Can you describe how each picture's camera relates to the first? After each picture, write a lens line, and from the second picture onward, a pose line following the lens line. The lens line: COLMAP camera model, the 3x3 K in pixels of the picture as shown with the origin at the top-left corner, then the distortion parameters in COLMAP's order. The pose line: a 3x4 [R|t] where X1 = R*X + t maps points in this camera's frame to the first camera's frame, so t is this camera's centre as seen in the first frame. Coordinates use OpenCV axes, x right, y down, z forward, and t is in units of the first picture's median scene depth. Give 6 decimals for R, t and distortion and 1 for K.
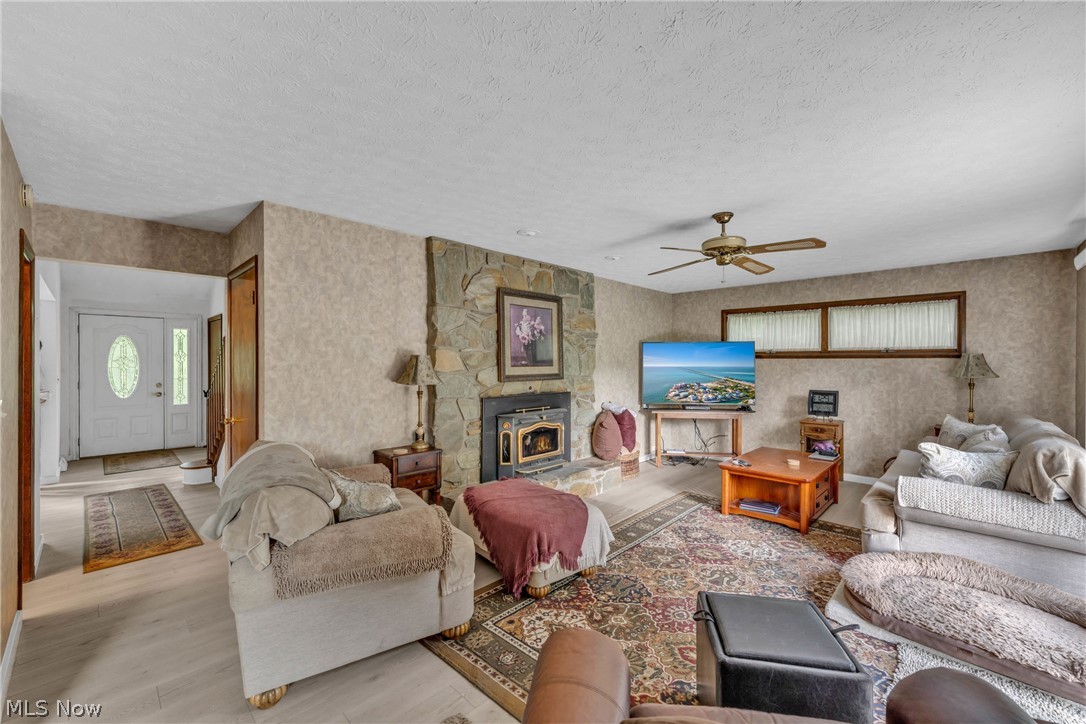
lens RADIAL K [[439.2, 0, 545.1], [0, 439.2, 363.4], [0, 0, 1]] dist [-0.001062, -0.000105]
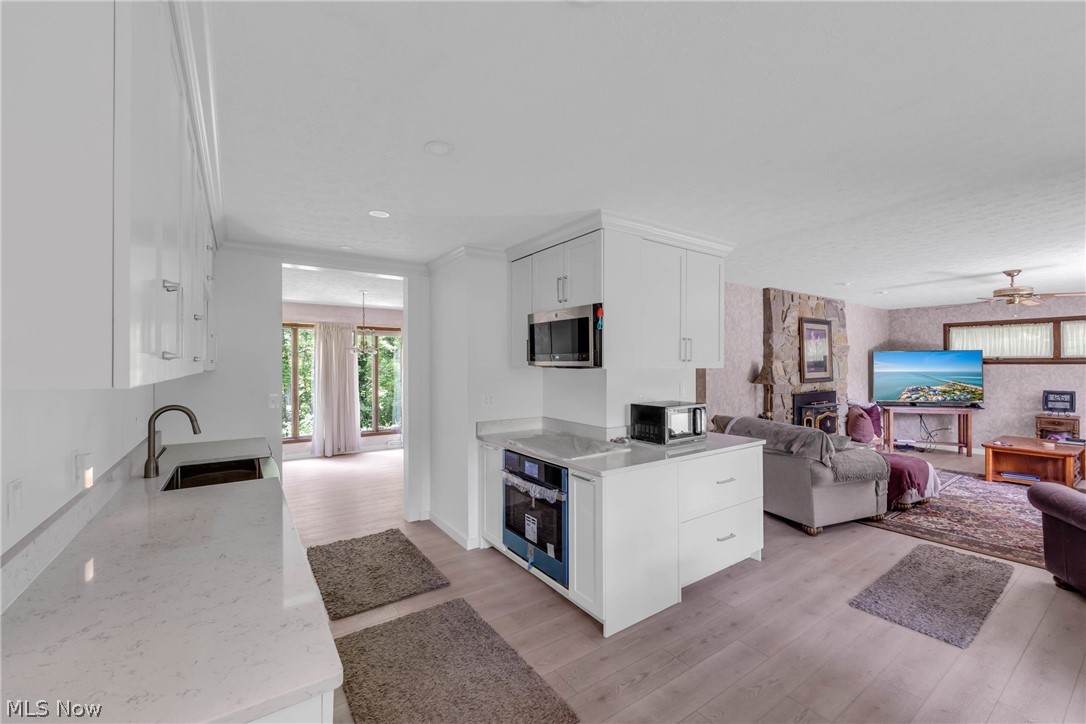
lens RADIAL K [[439.2, 0, 545.1], [0, 439.2, 363.4], [0, 0, 1]] dist [-0.001062, -0.000105]
pose [[0.980359, -0.006688, -0.197106, -0.656921], [0.005633, 0.999967, -0.005914, -0.018835], [0.197139, 0.004687, 0.980364, -0.590305]]
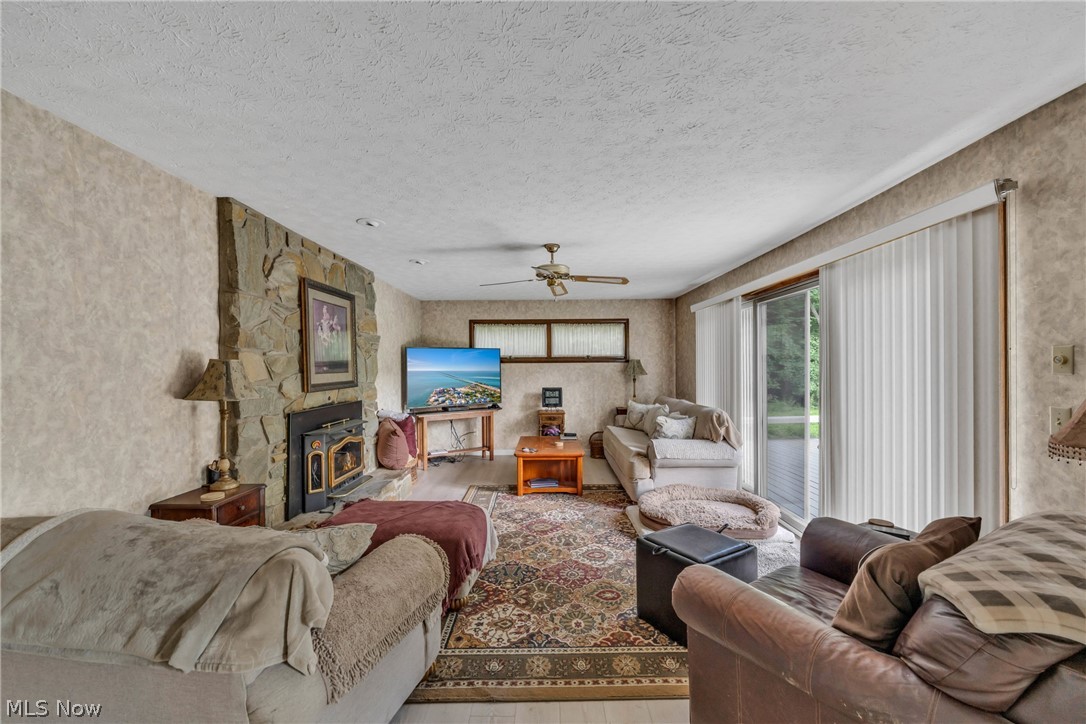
lens RADIAL K [[437.8, 0, 542.2], [0, 437.8, 366.0], [0, 0, 1]] dist [-0.001510, -0.000344]
pose [[0.728197, -0.007594, 0.685326, -0.346427], [0.011479, 0.999933, -0.001118, -0.001403], [-0.685272, 0.008681, 0.728235, 0.102714]]
